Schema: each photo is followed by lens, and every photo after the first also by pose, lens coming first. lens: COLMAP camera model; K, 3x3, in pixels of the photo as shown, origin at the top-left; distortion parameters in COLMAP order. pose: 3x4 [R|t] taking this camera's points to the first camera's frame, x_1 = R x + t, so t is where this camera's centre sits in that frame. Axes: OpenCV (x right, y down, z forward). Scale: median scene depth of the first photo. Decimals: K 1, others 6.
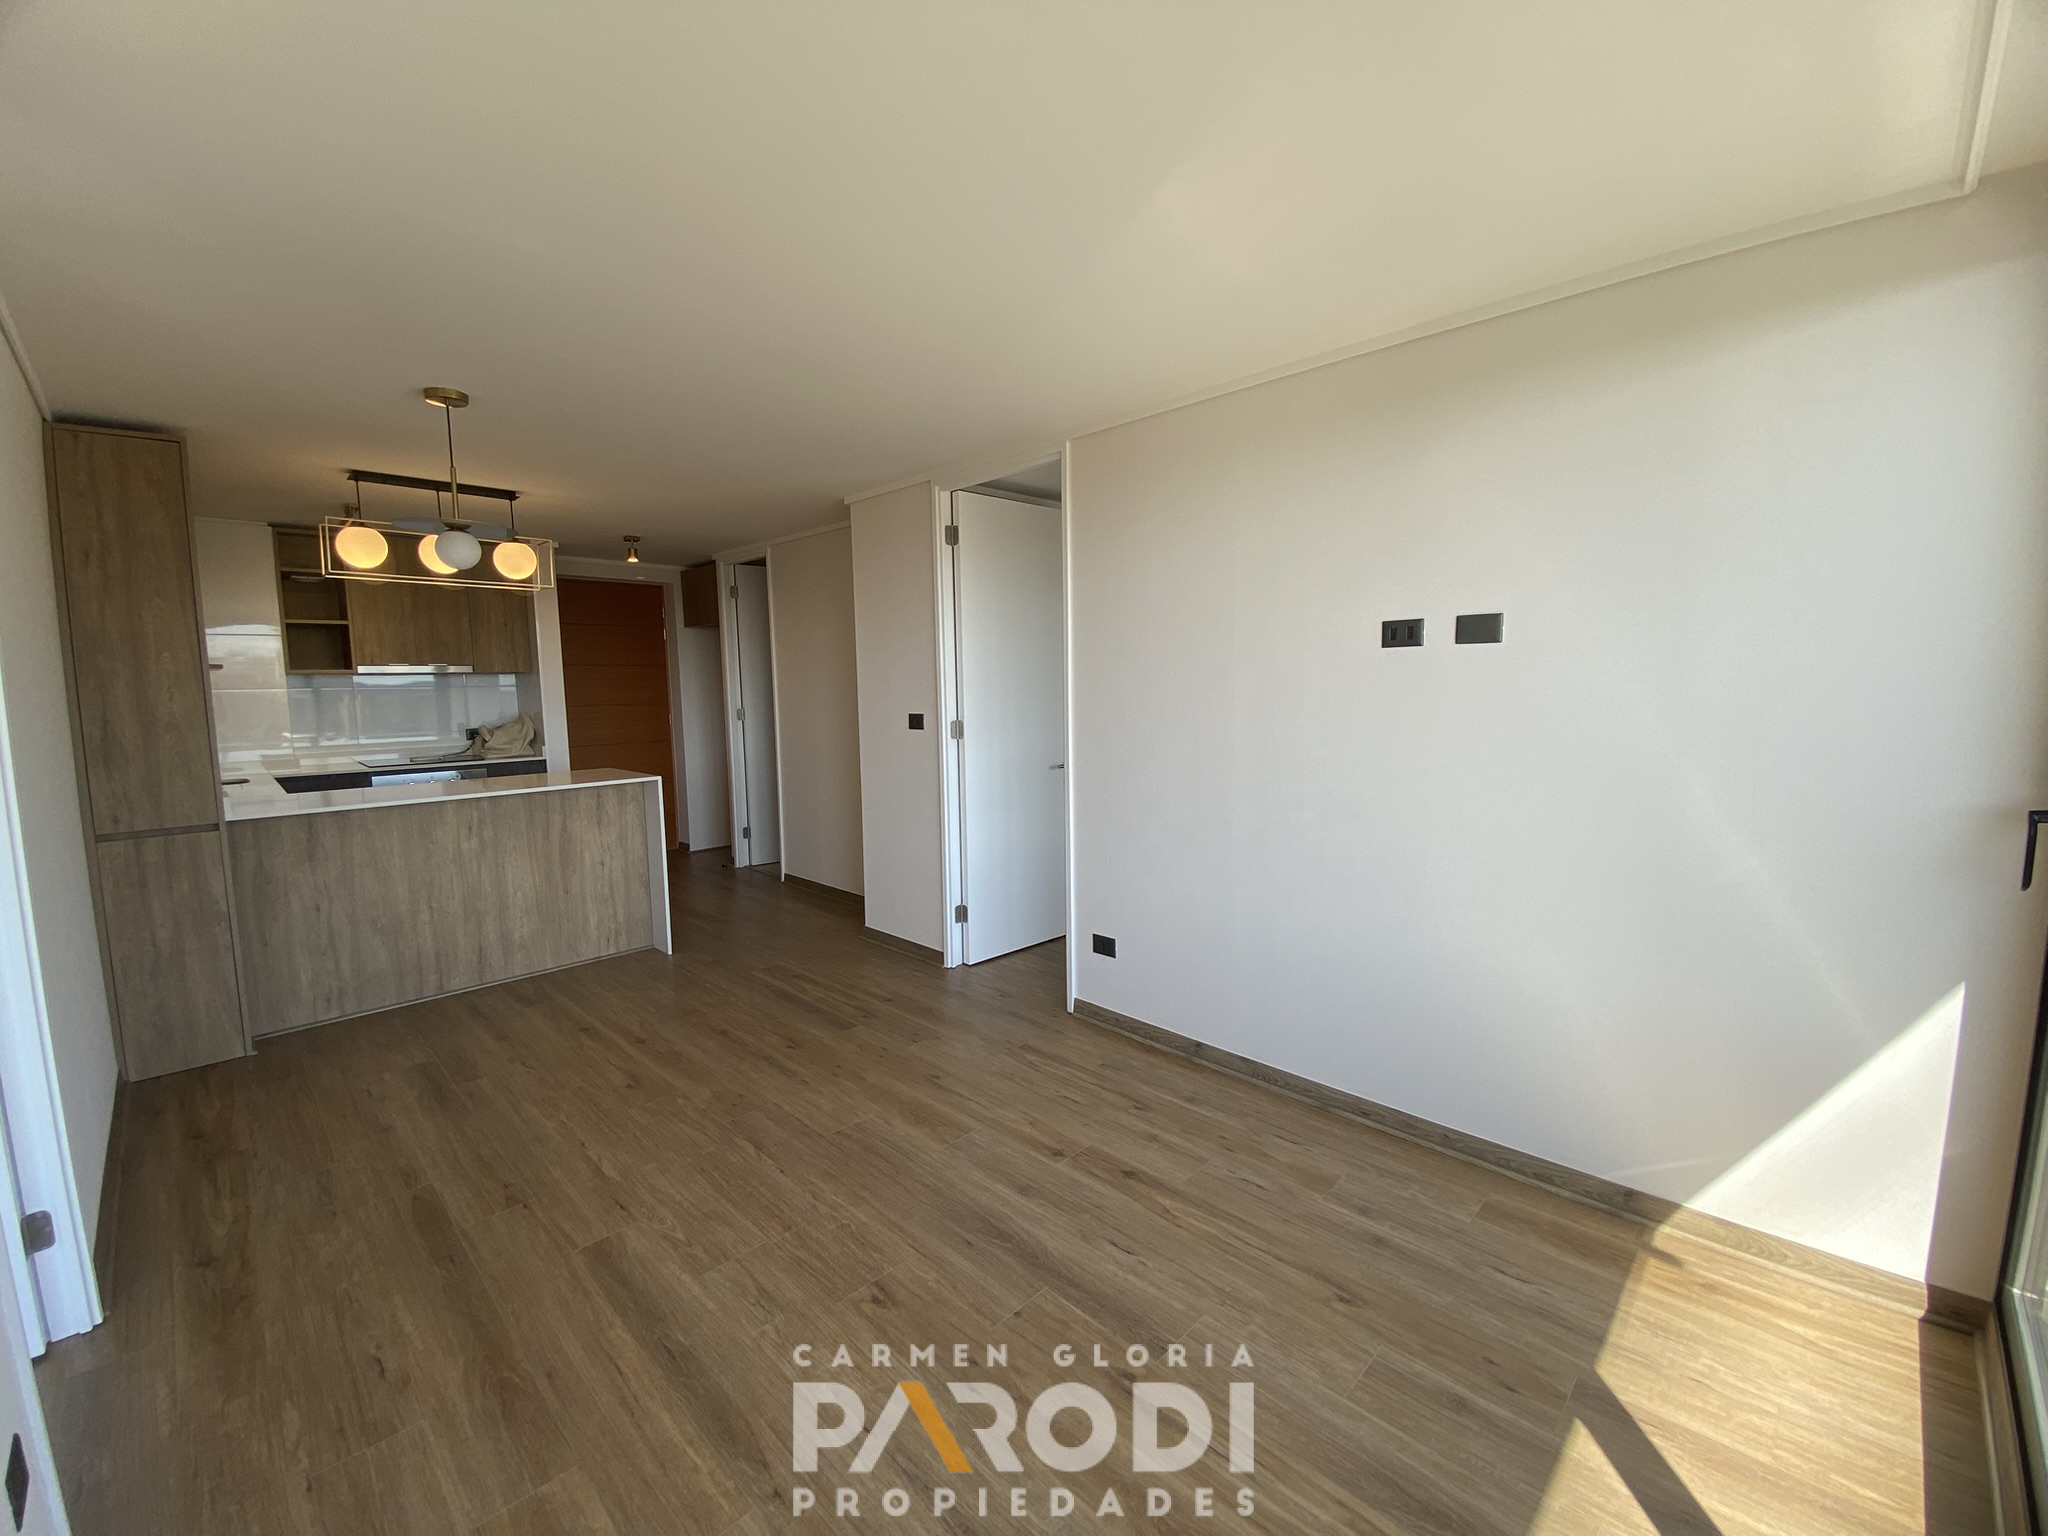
lens RADIAL K [[825.7, 0, 1021.1], [0, 825.7, 767.0], [0, 0, 1]] dist [0.025341, -0.024914]
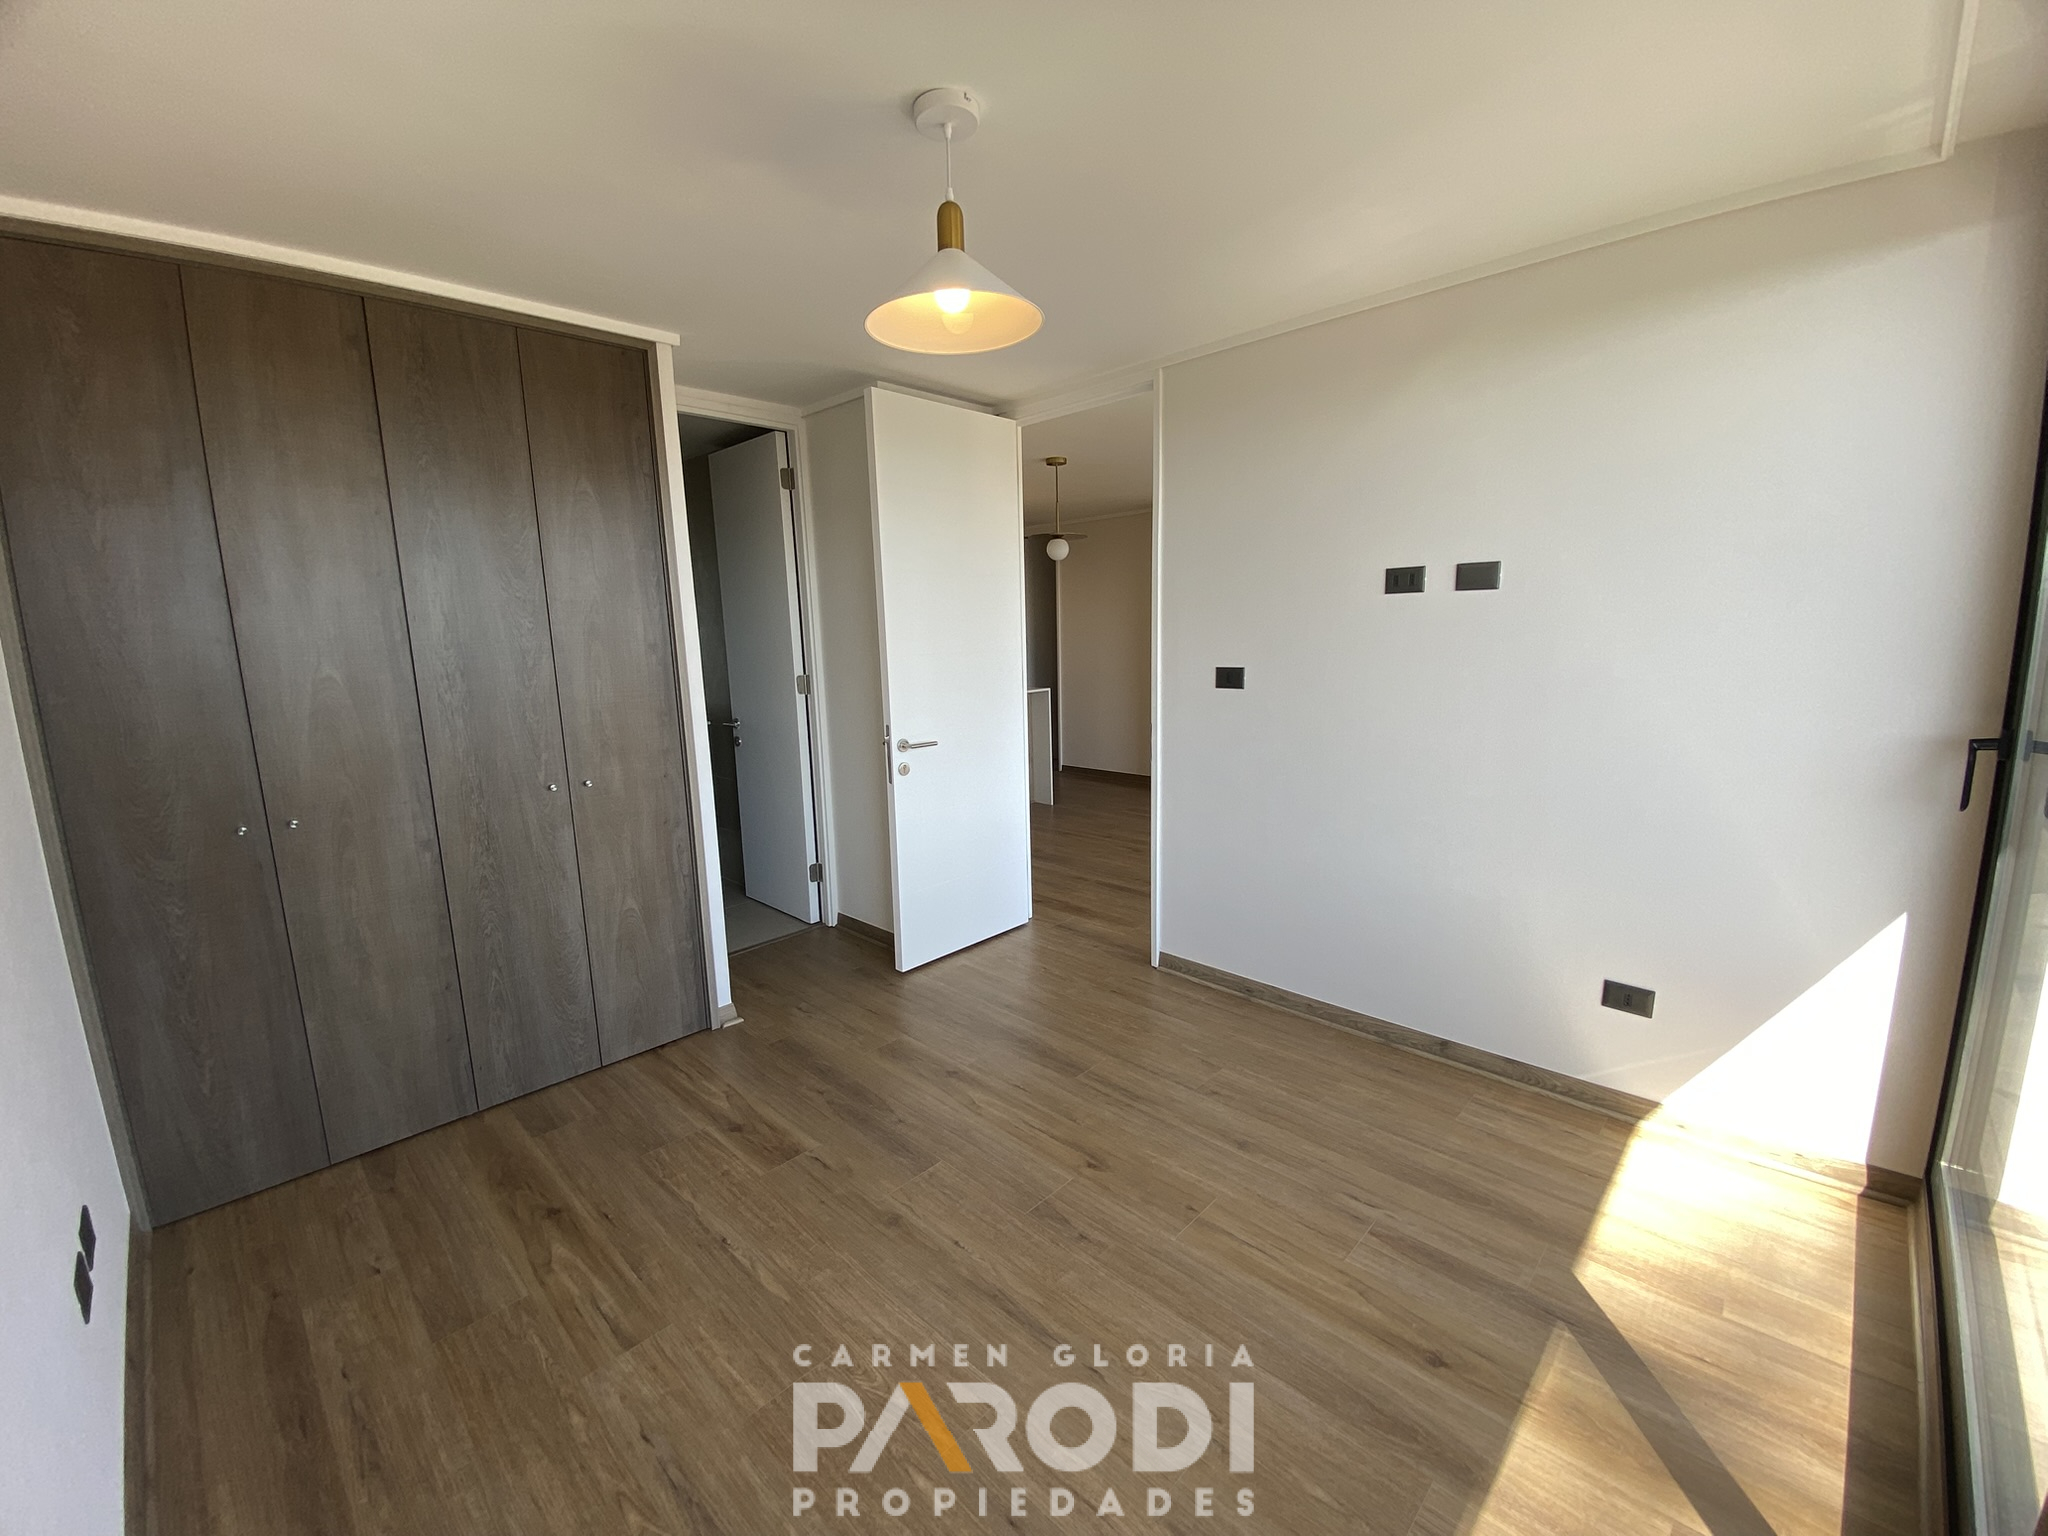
lens RADIAL K [[825.7, 0, 1021.1], [0, 825.7, 767.0], [0, 0, 1]] dist [0.025341, -0.024914]
pose [[0.999908, -0.010774, 0.008290, -0.556653], [0.010232, 0.997971, 0.062836, 0.068258], [-0.008951, -0.062746, 0.997989, -0.575692]]
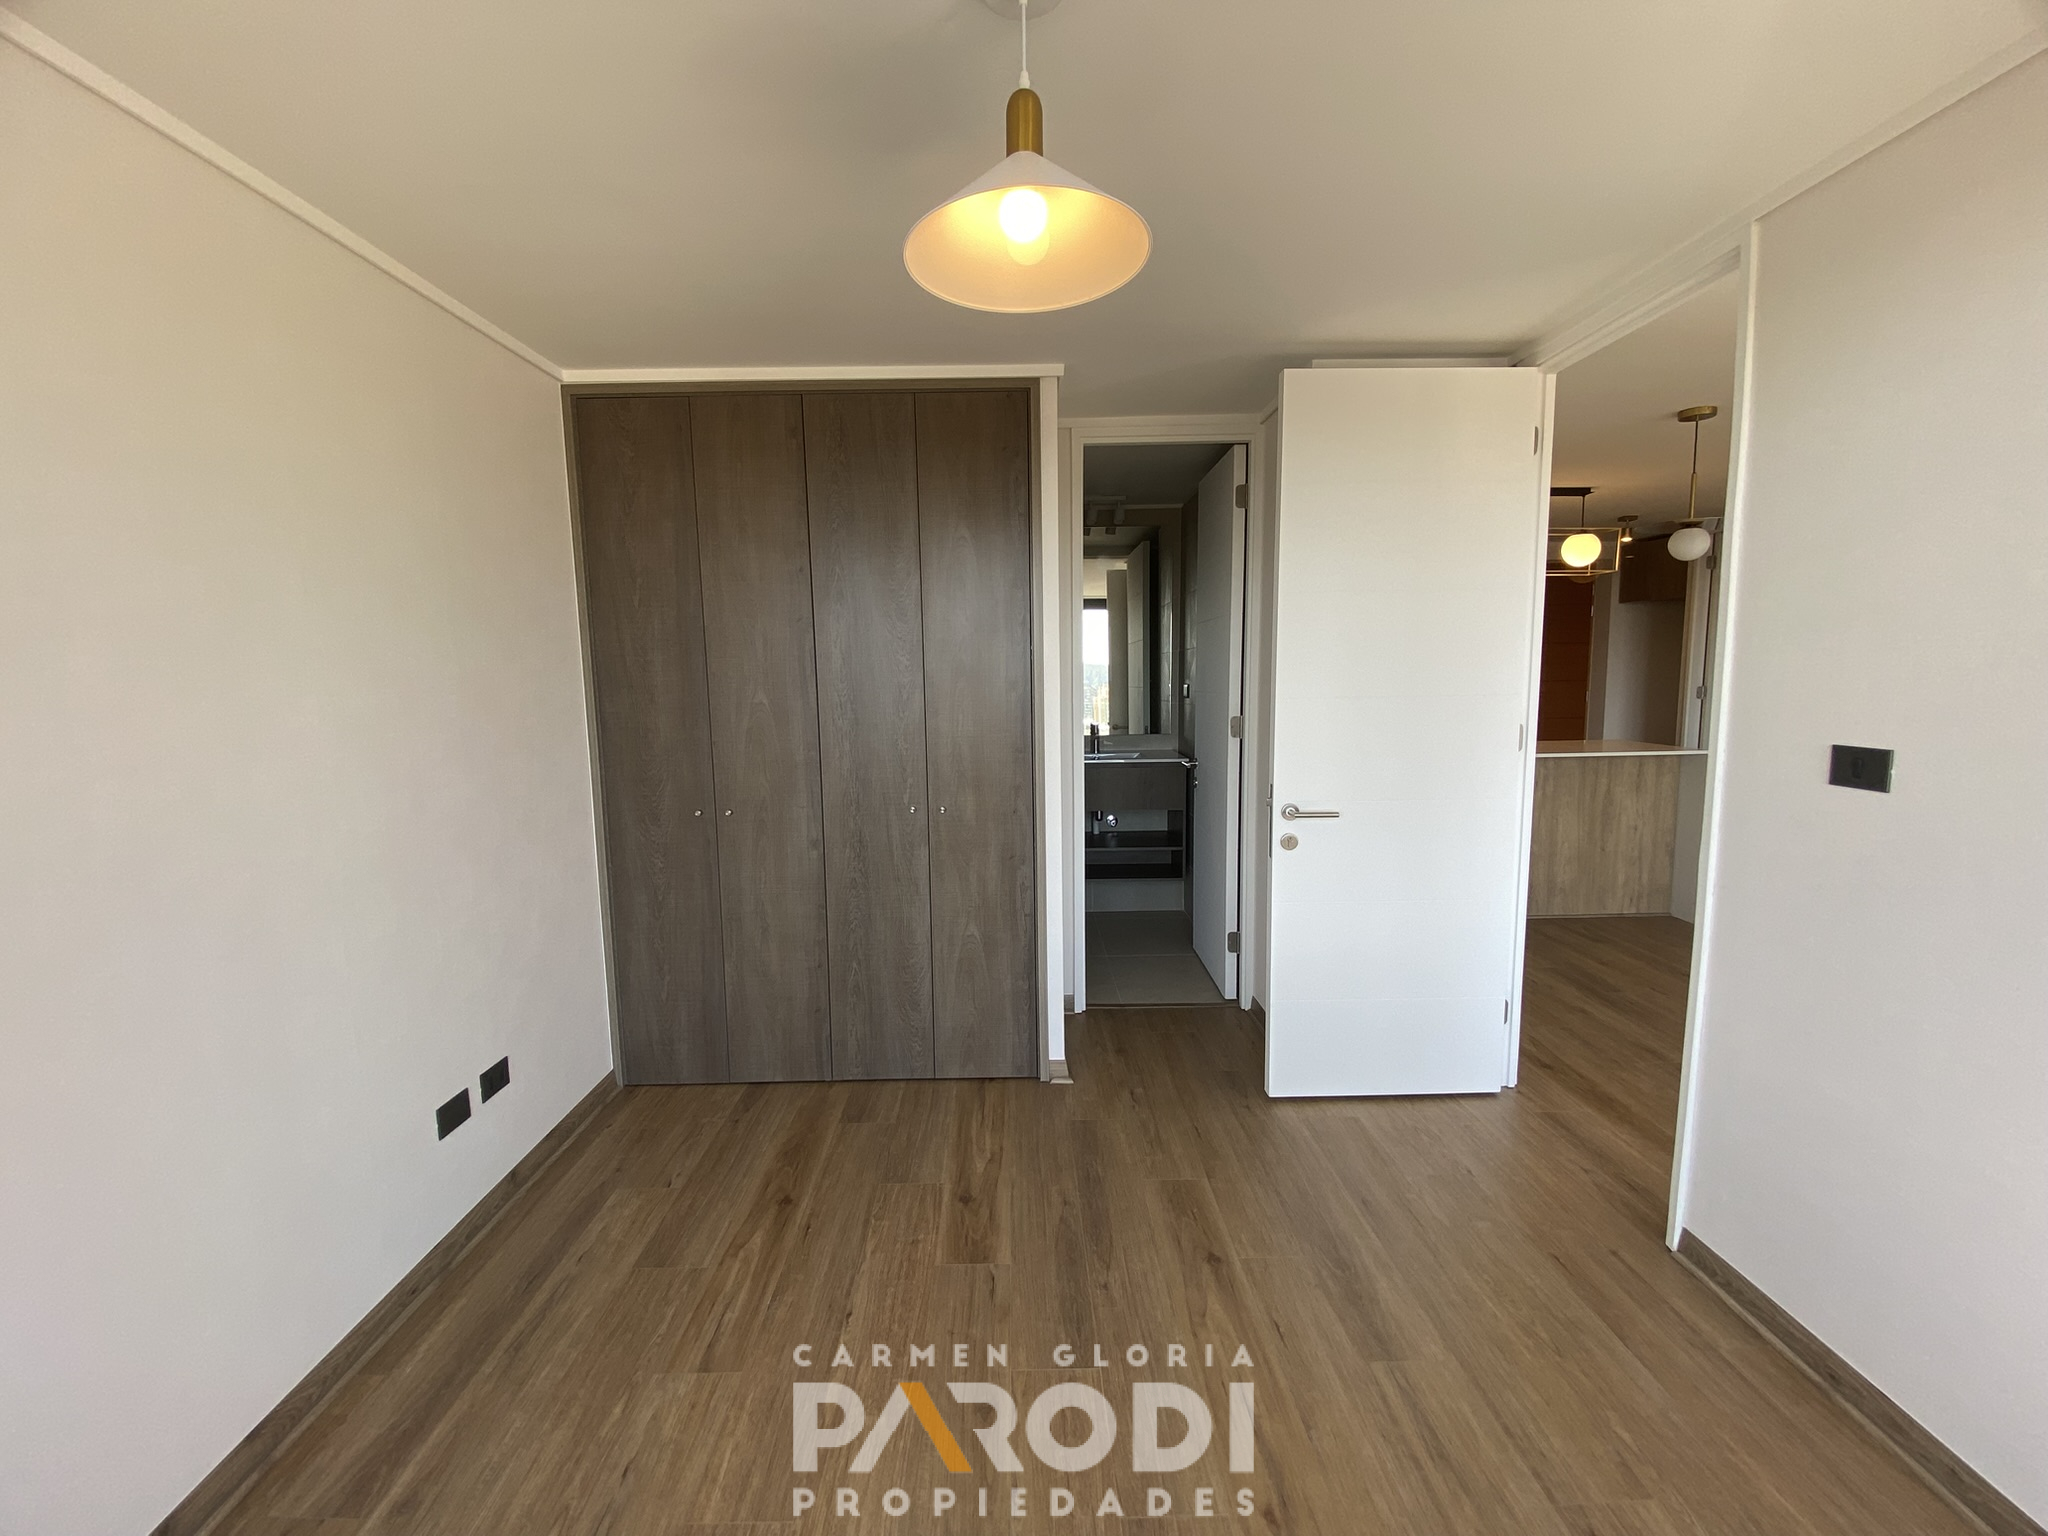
lens RADIAL K [[825.7, 0, 1021.1], [0, 825.7, 767.0], [0, 0, 1]] dist [0.025341, -0.024914]
pose [[0.708430, 0.085123, -0.700629, -0.322304], [-0.068827, 0.996301, 0.051453, 0.037255], [0.702417, 0.011771, 0.711668, -0.318134]]
